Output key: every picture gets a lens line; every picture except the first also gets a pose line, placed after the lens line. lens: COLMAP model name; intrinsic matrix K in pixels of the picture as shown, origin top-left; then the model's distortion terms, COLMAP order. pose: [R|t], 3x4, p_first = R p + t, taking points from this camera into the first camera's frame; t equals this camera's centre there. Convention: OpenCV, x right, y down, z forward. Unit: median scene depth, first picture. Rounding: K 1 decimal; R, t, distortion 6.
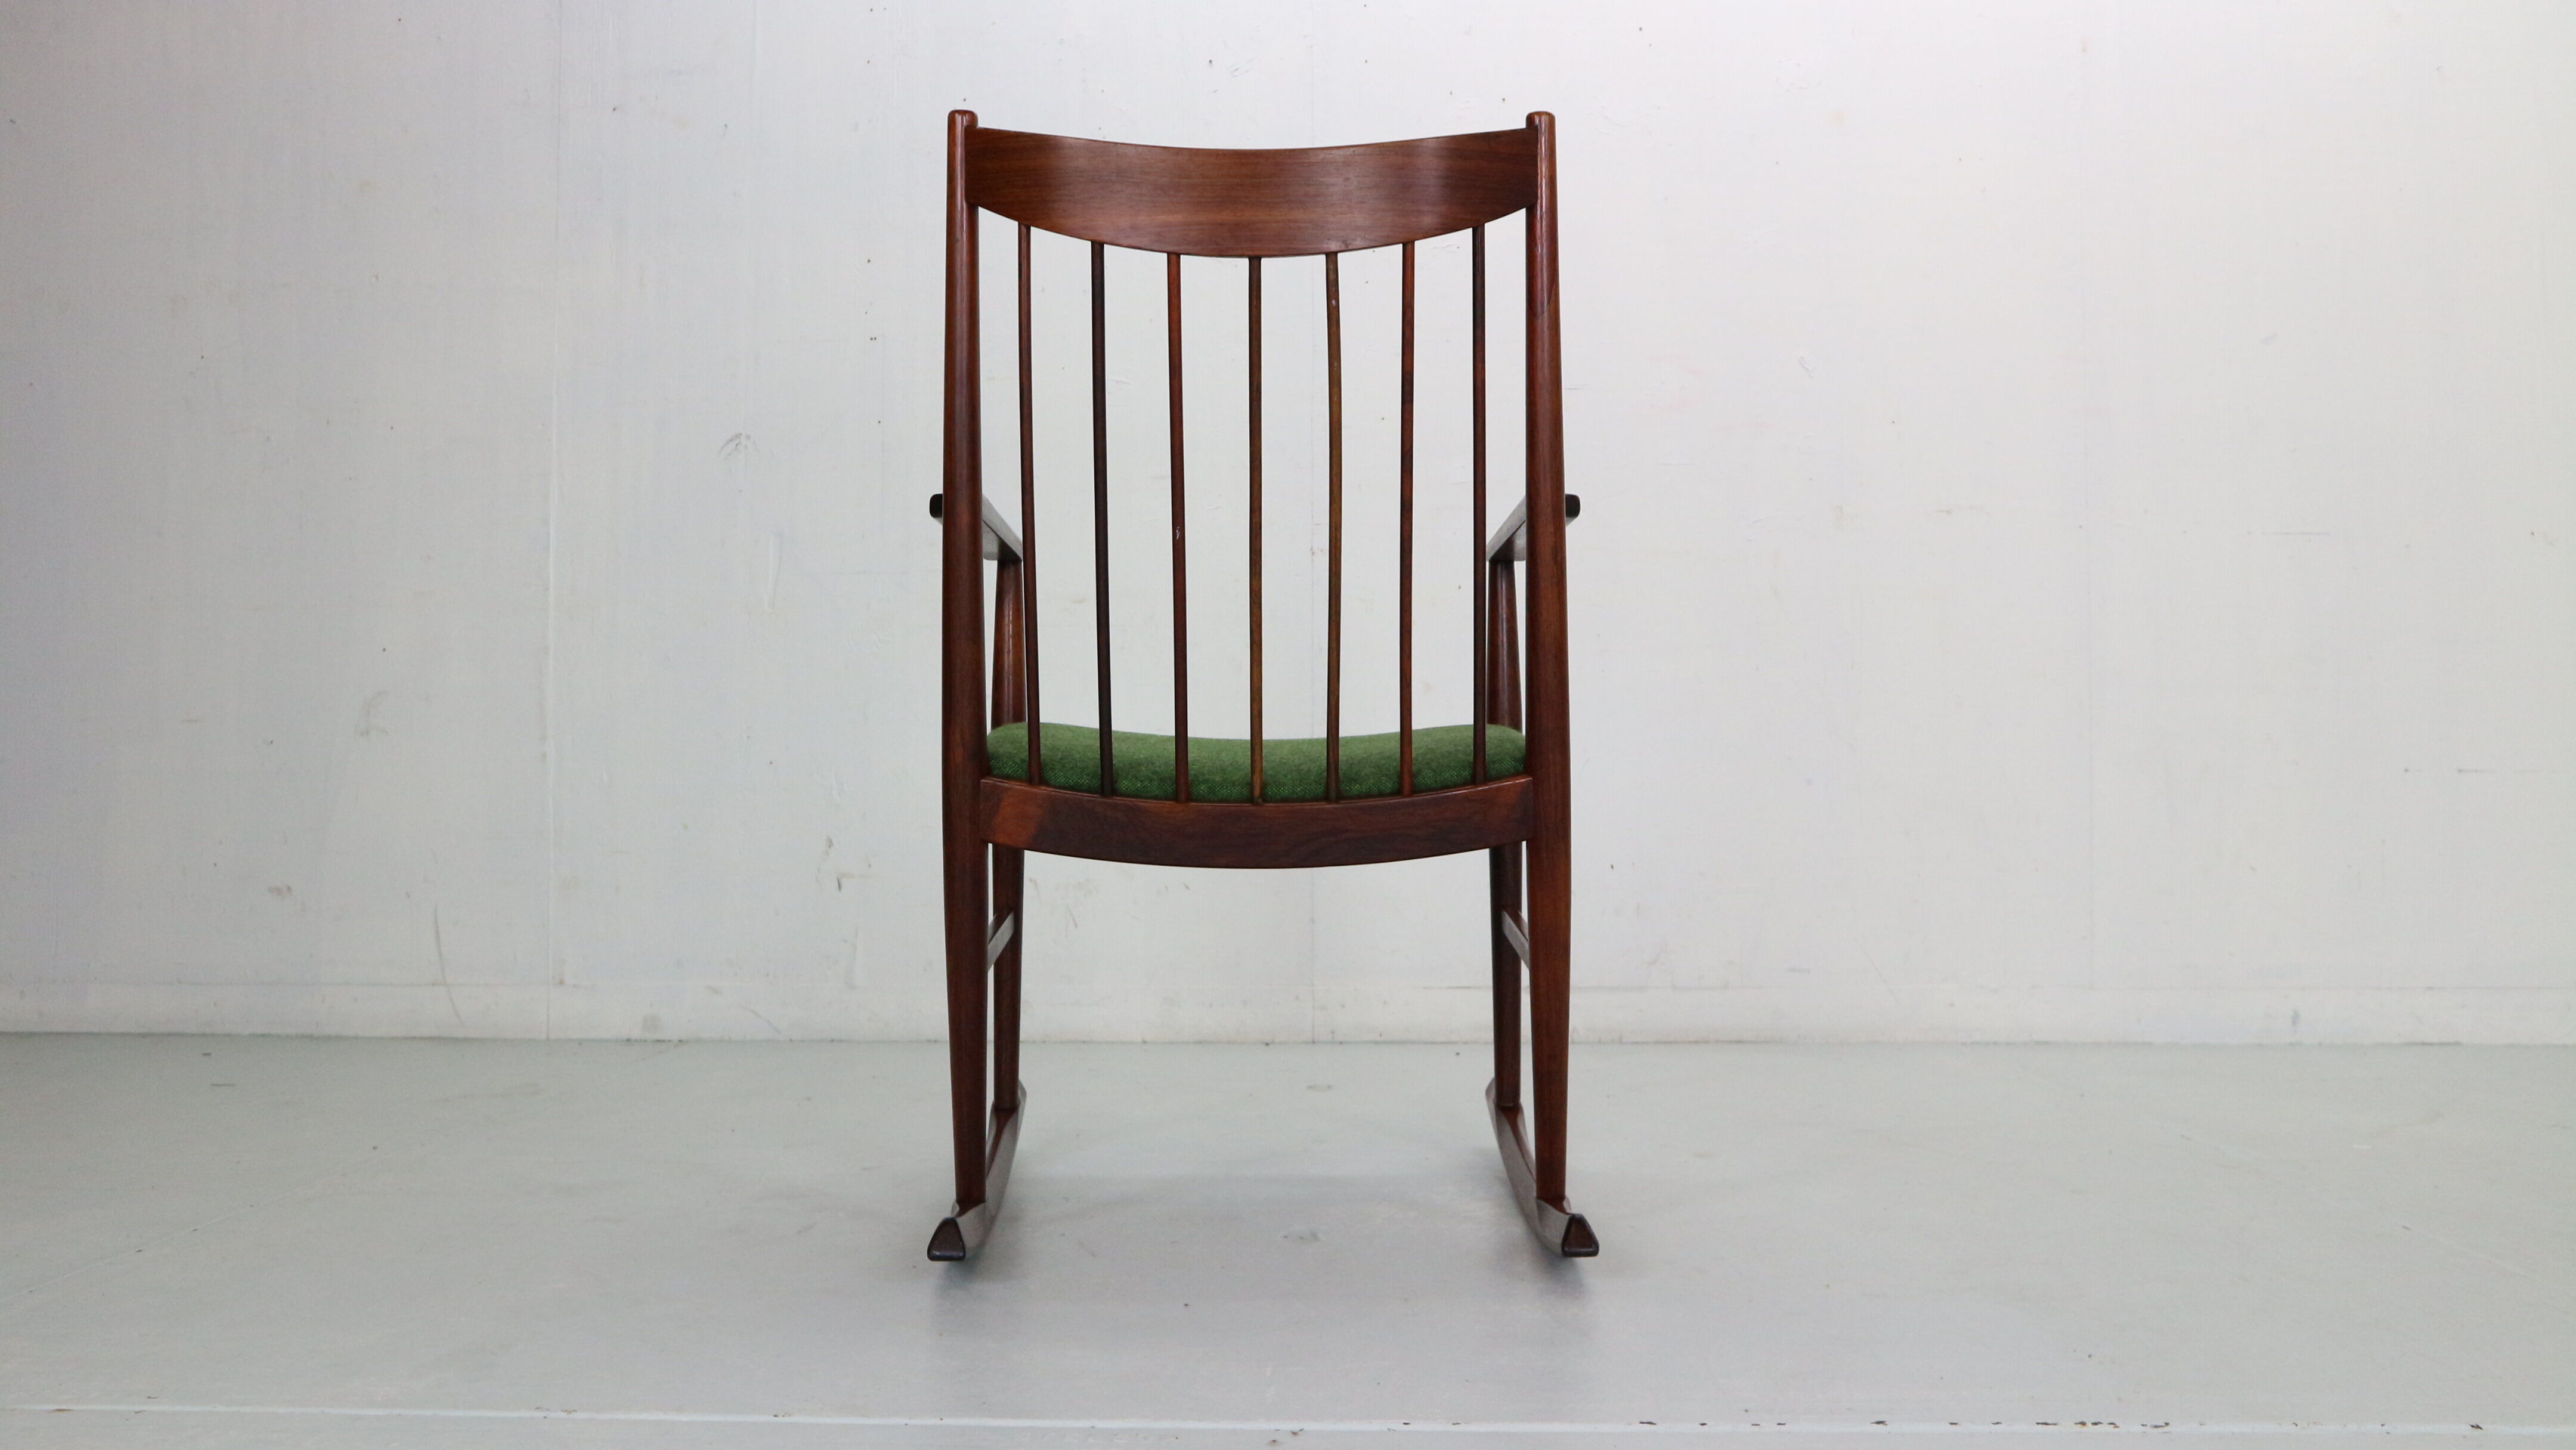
lens RADIAL K [[2078.7, 0, 1300.1], [0, 2078.7, 730.9], [0, 0, 1]] dist [-0.079103, 0.088308]
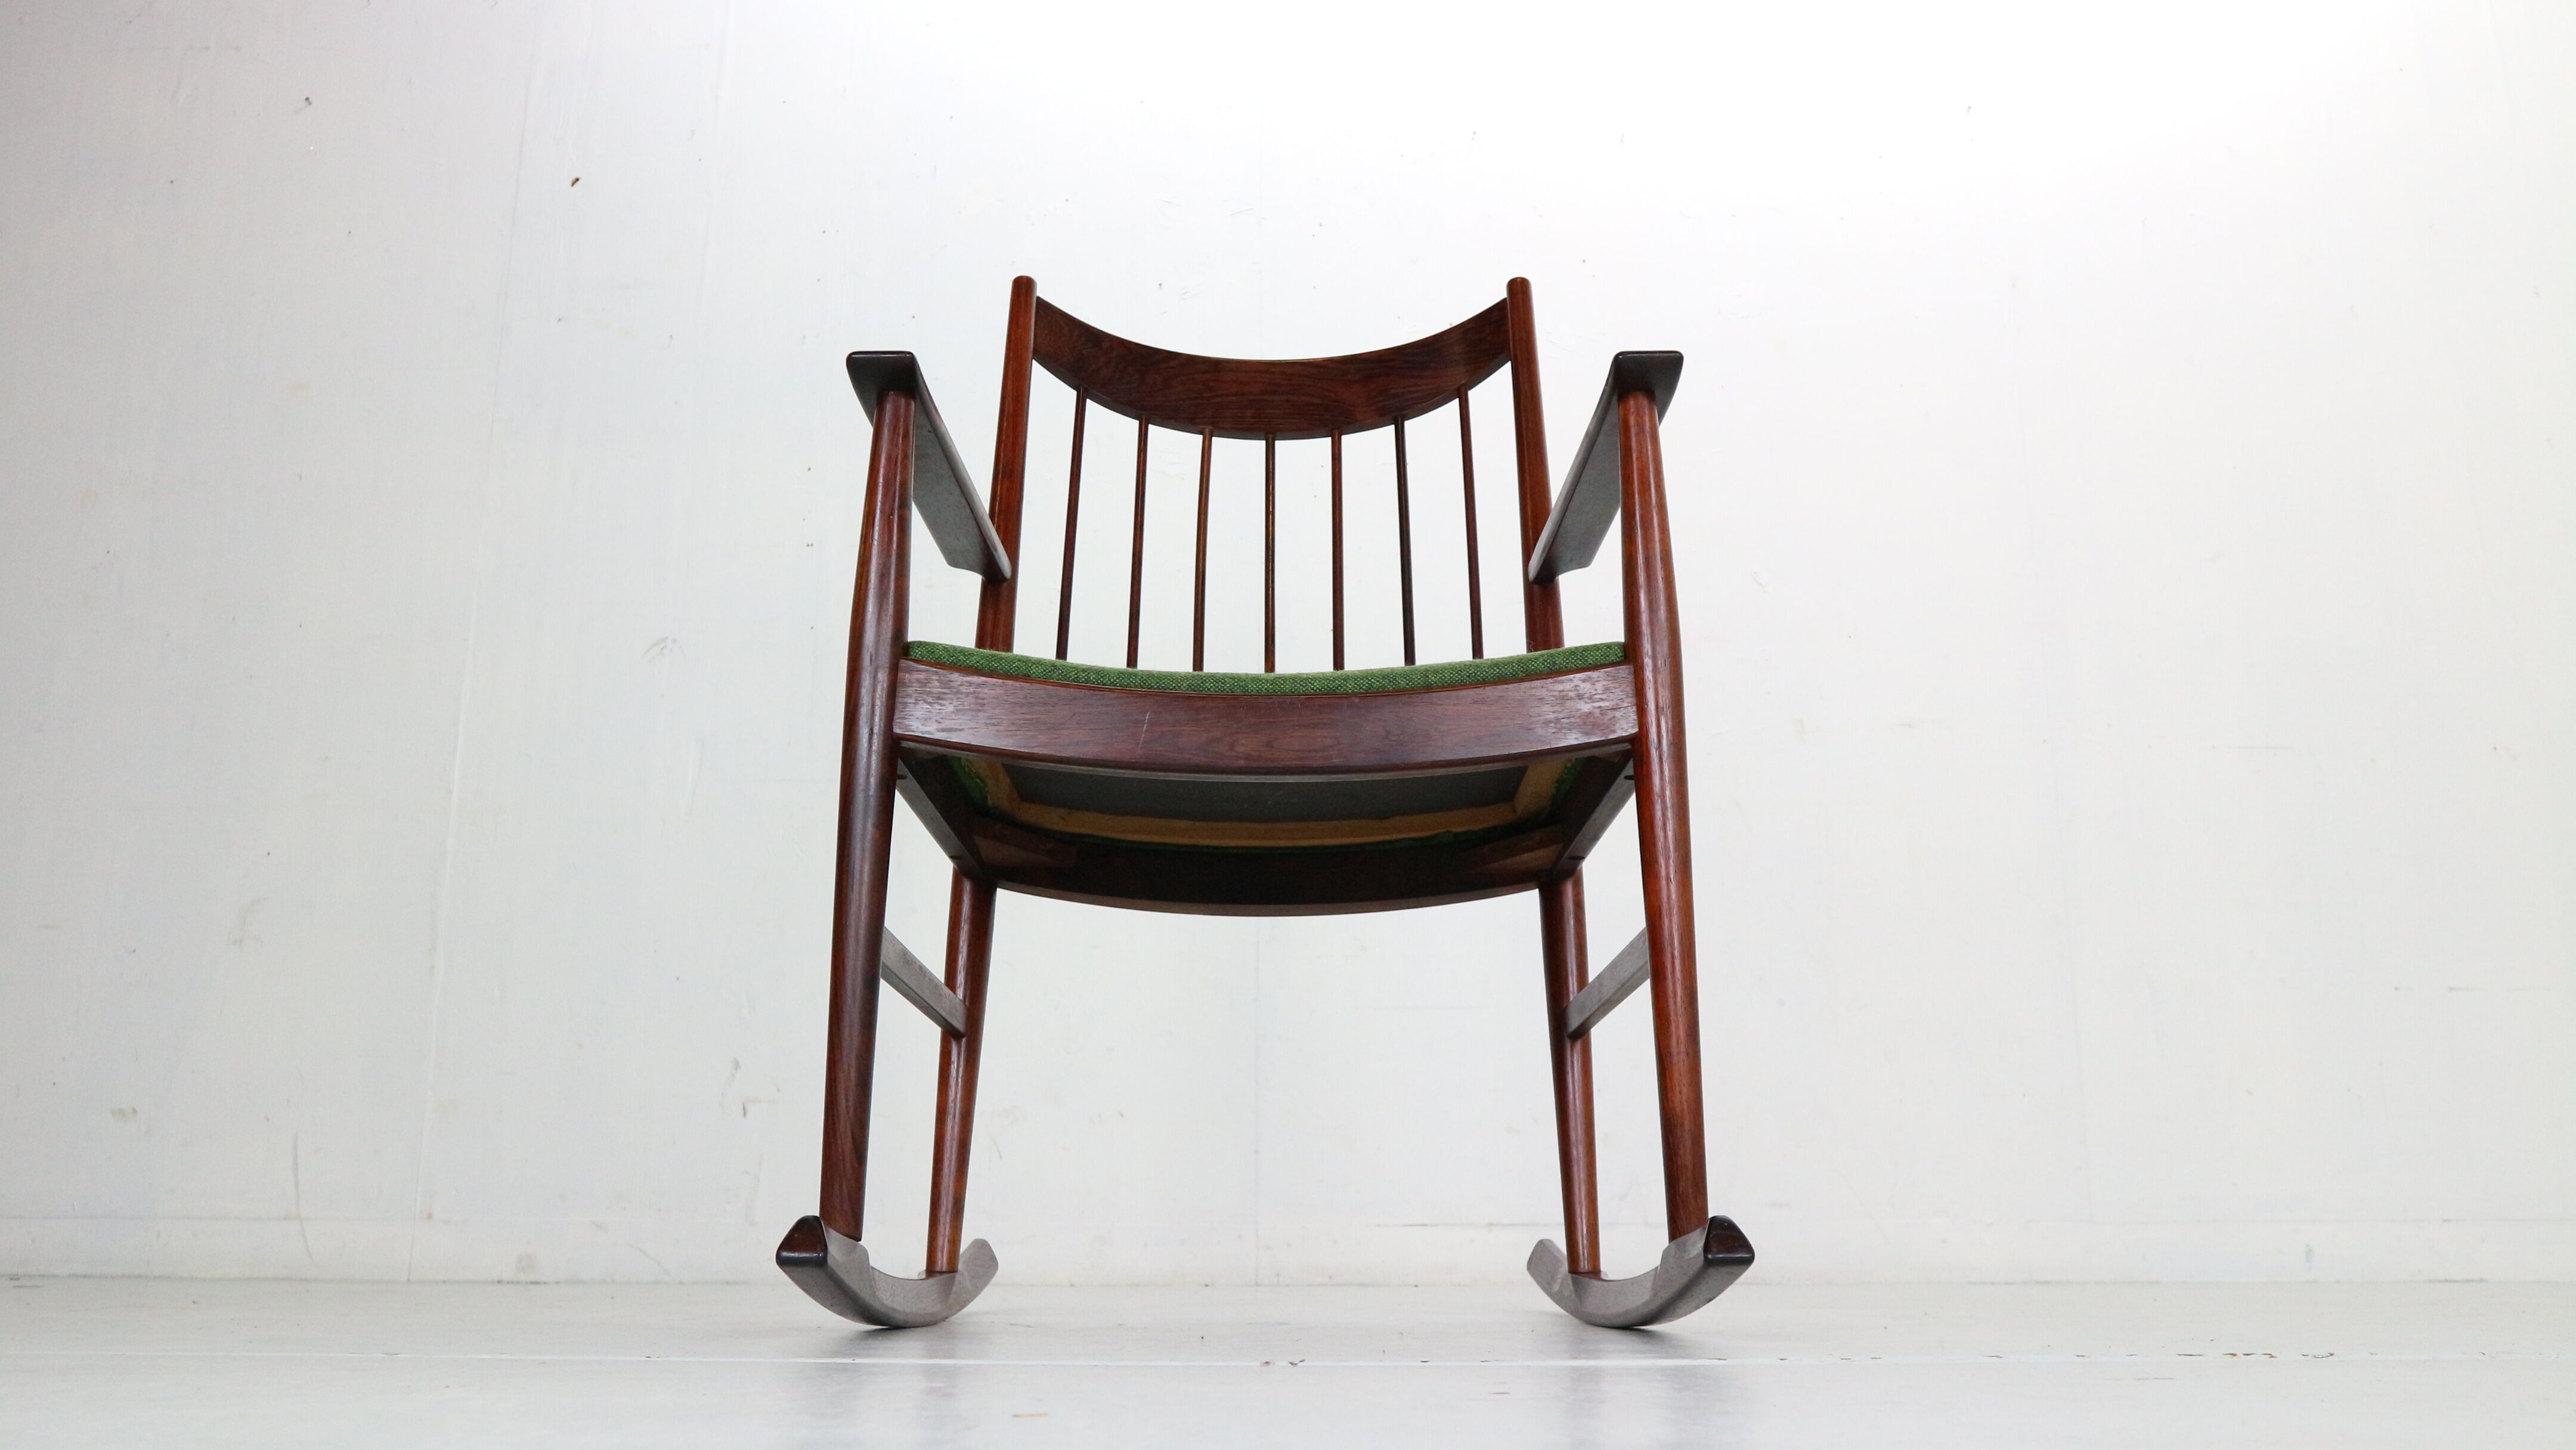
lens RADIAL K [[2078.7, 0, 1296.4], [0, 2078.7, 738.1], [0, 0, 1]] dist [-0.079103, 0.088308]
pose [[0.999180, 0.010166, 0.039189, -0.014454], [-0.001578, 0.977004, -0.213214, 0.108468], [-0.040456, 0.212978, 0.976219, 0.056782]]
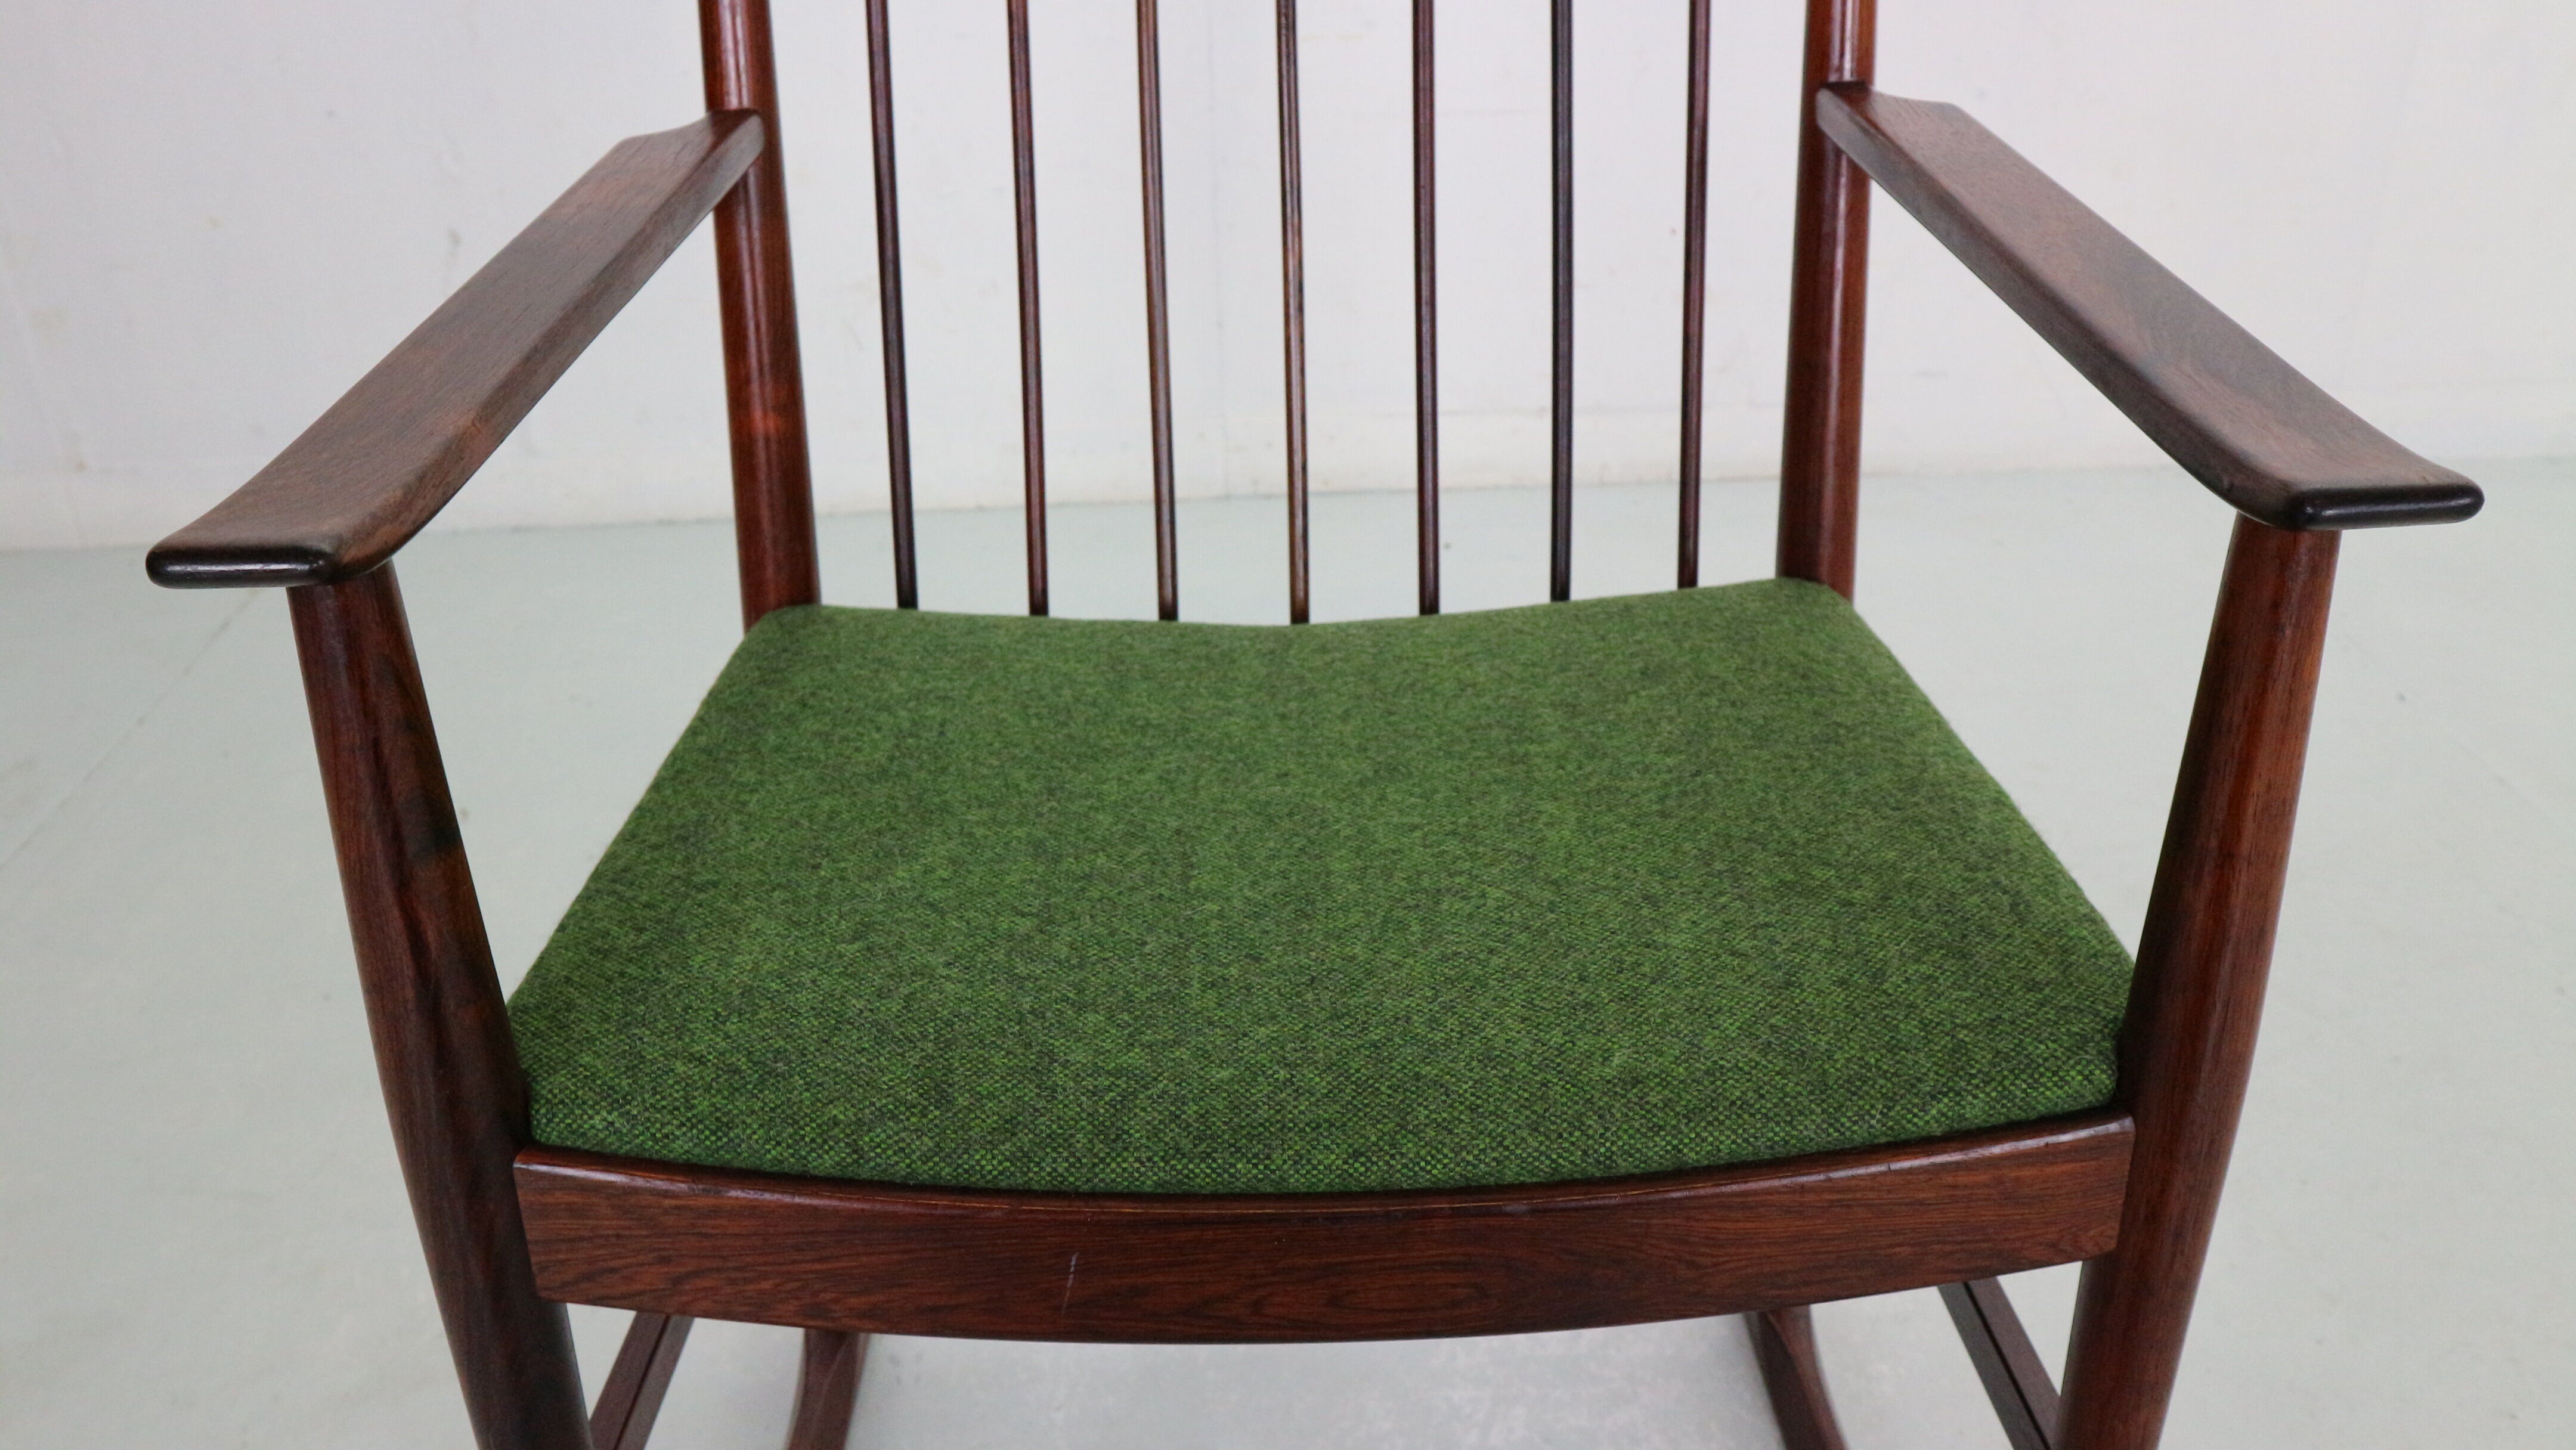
lens RADIAL K [[2078.7, 0, 1296.2], [0, 2078.7, 743.1], [0, 0, 1]] dist [-0.079103, 0.088308]
pose [[0.998619, -0.036212, 0.038054, -0.012877], [0.012546, 0.867875, 0.496624, -0.122334], [-0.051010, -0.495461, 0.867131, 0.320632]]
